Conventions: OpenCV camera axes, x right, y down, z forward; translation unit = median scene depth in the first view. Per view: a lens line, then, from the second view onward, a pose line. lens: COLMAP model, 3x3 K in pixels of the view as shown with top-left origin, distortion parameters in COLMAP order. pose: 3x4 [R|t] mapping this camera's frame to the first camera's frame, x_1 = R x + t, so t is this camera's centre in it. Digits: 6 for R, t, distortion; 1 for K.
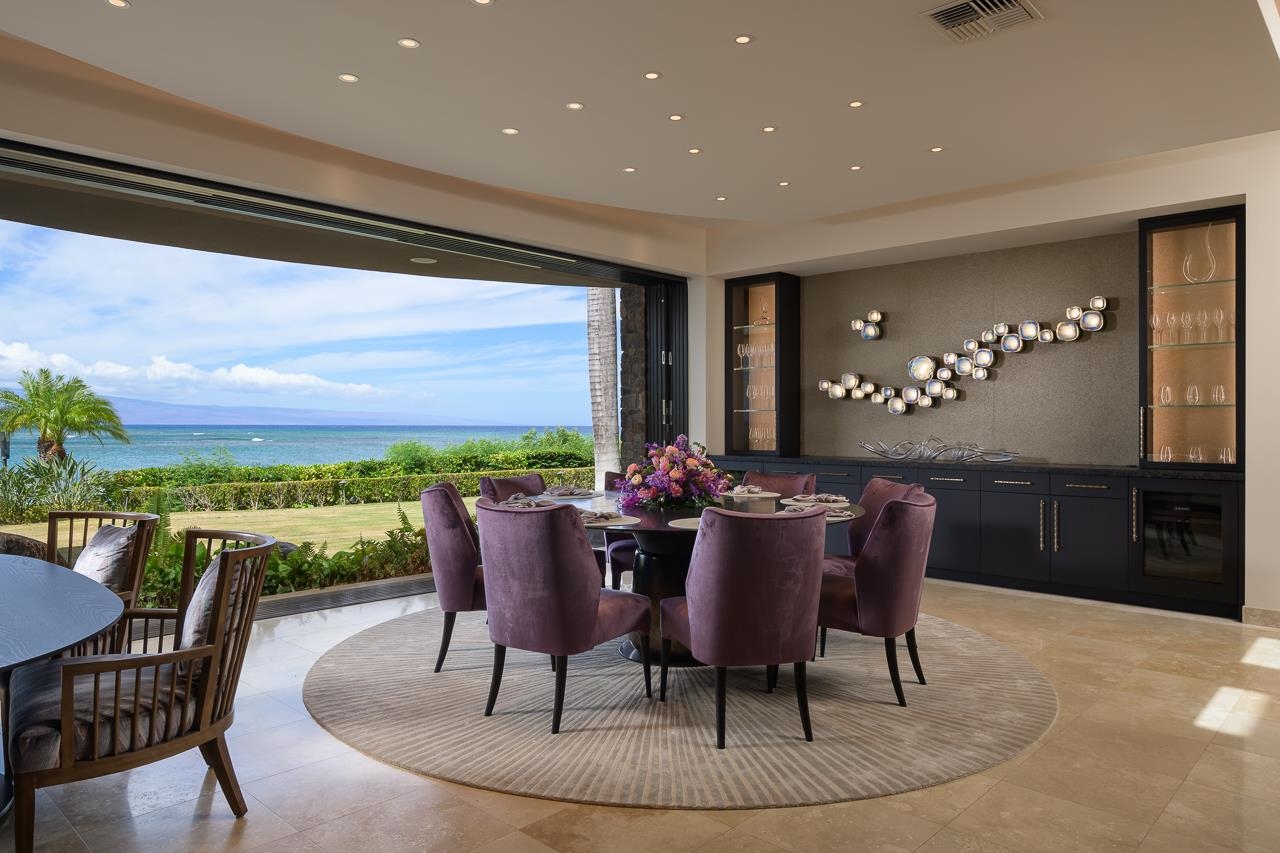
lens RADIAL K [[837.9, 0, 635.5], [0, 837.9, 420.0], [0, 0, 1]] dist [-0.003397, -0.001740]
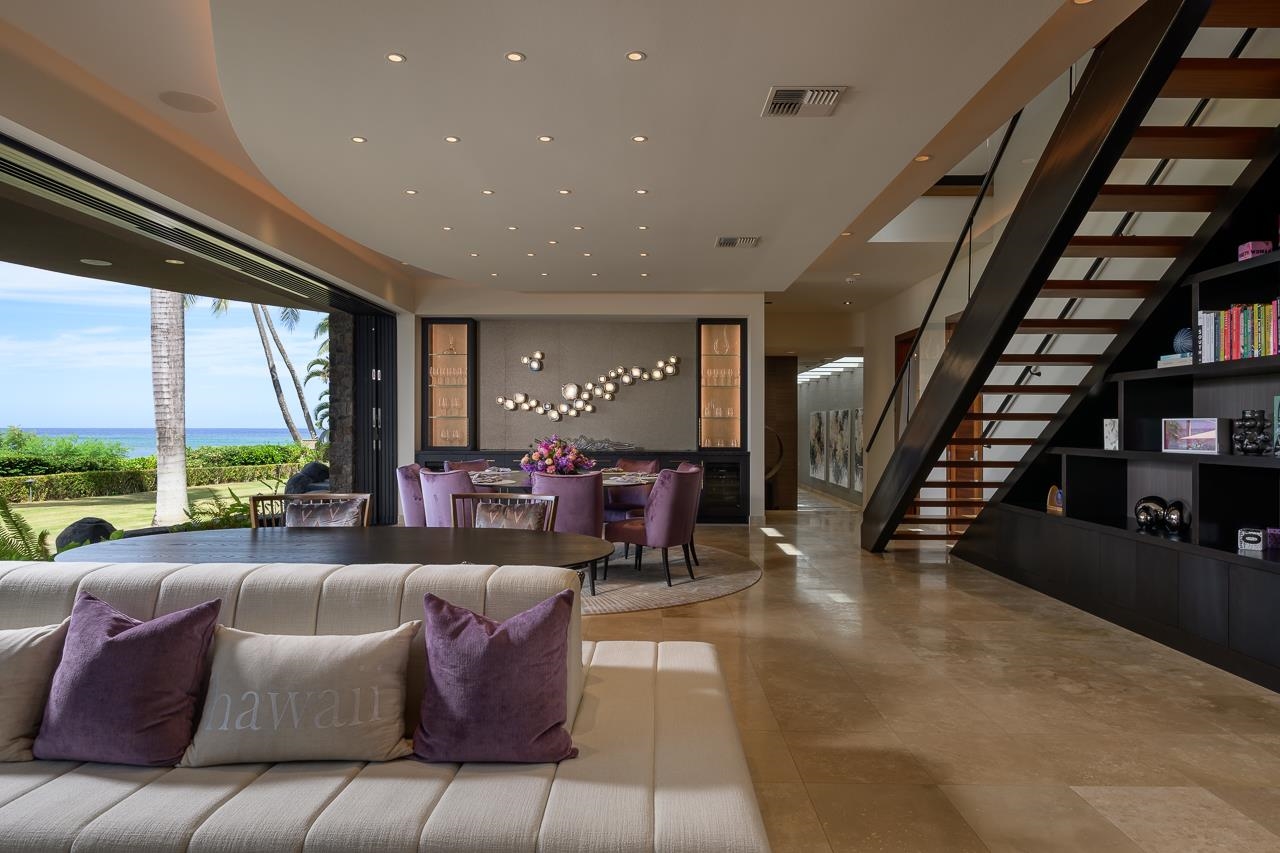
lens RADIAL K [[770.3, 0, 637.7], [0, 770.3, 426.9], [0, 0, 1]] dist [0.005682, 0.000417]
pose [[0.738443, -0.000615, 0.674316, -0.547156], [-0.003879, 0.999979, 0.005160, -0.003811], [-0.674305, -0.006427, 0.738425, -0.148611]]
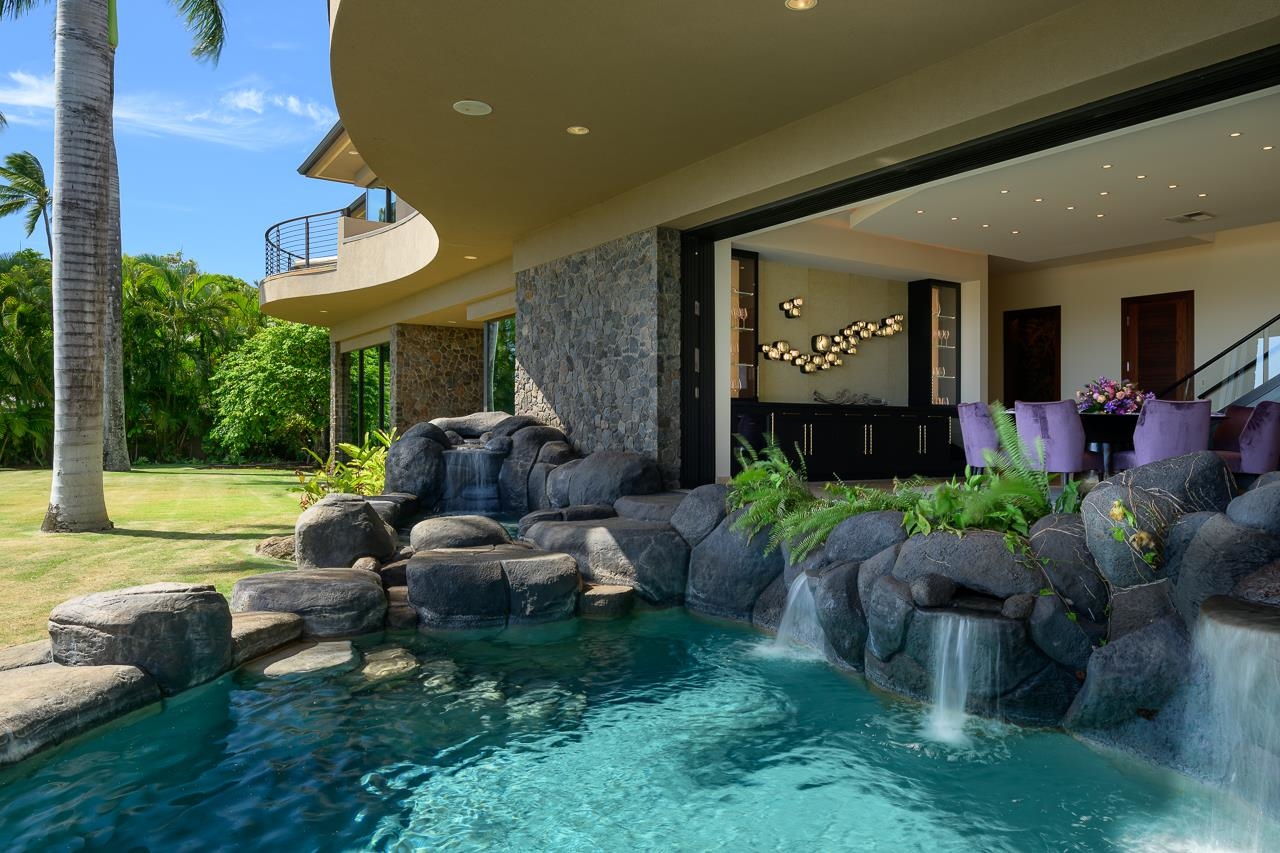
lens RADIAL K [[871.6, 0, 643.7], [0, 871.6, 424.8], [0, 0, 1]] dist [-0.004953, -0.000243]
pose [[0.229385, 0.000501, 0.973336, -1.256195], [-0.014699, 0.999888, 0.002949, 0.084148], [-0.973225, -0.014983, 0.229367, 0.979829]]
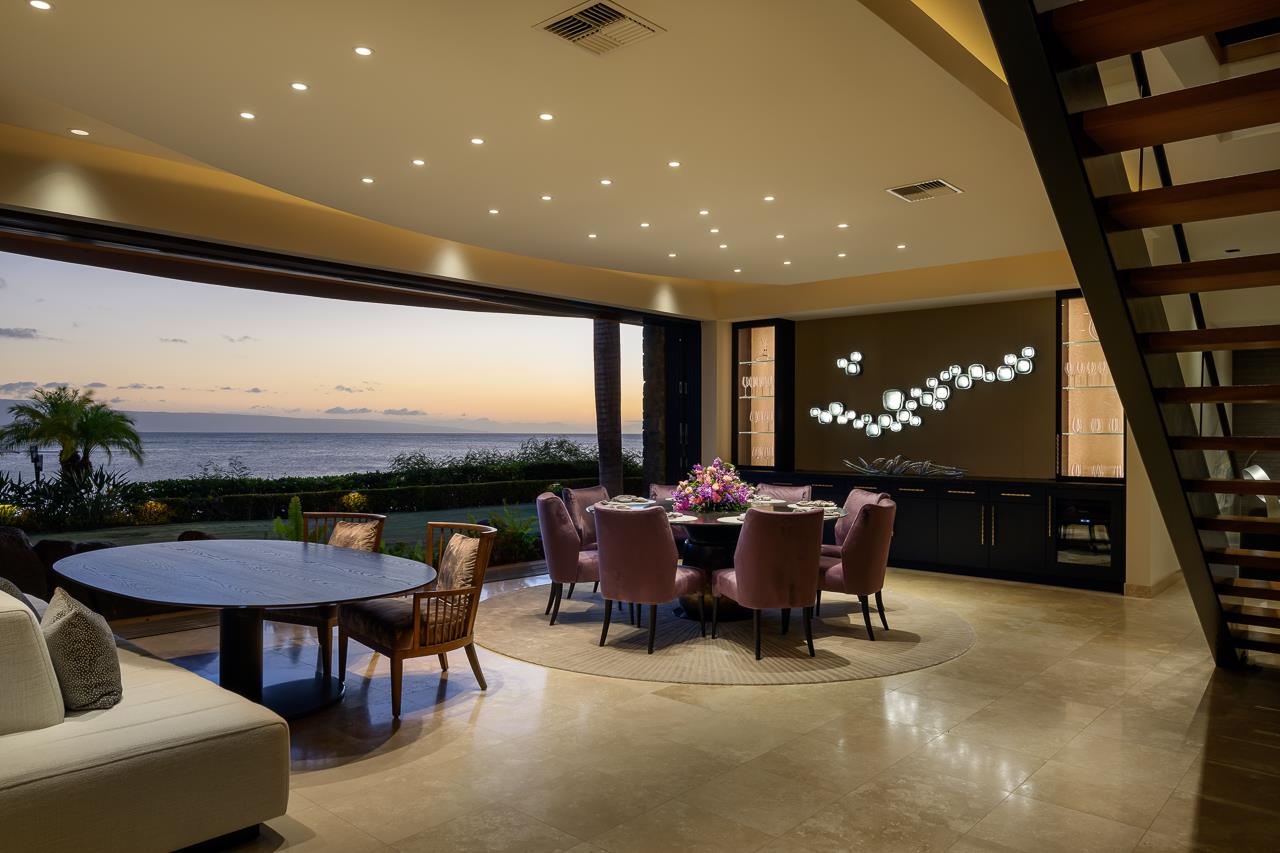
lens RADIAL K [[871.6, 0, 642.6], [0, 871.6, 434.9], [0, 0, 1]] dist [-0.004953, -0.000243]
pose [[0.999335, 0.001261, 0.036452, -0.078012], [-0.001563, 0.999965, 0.008256, -0.020809], [-0.036440, -0.008307, 0.999301, -0.281179]]
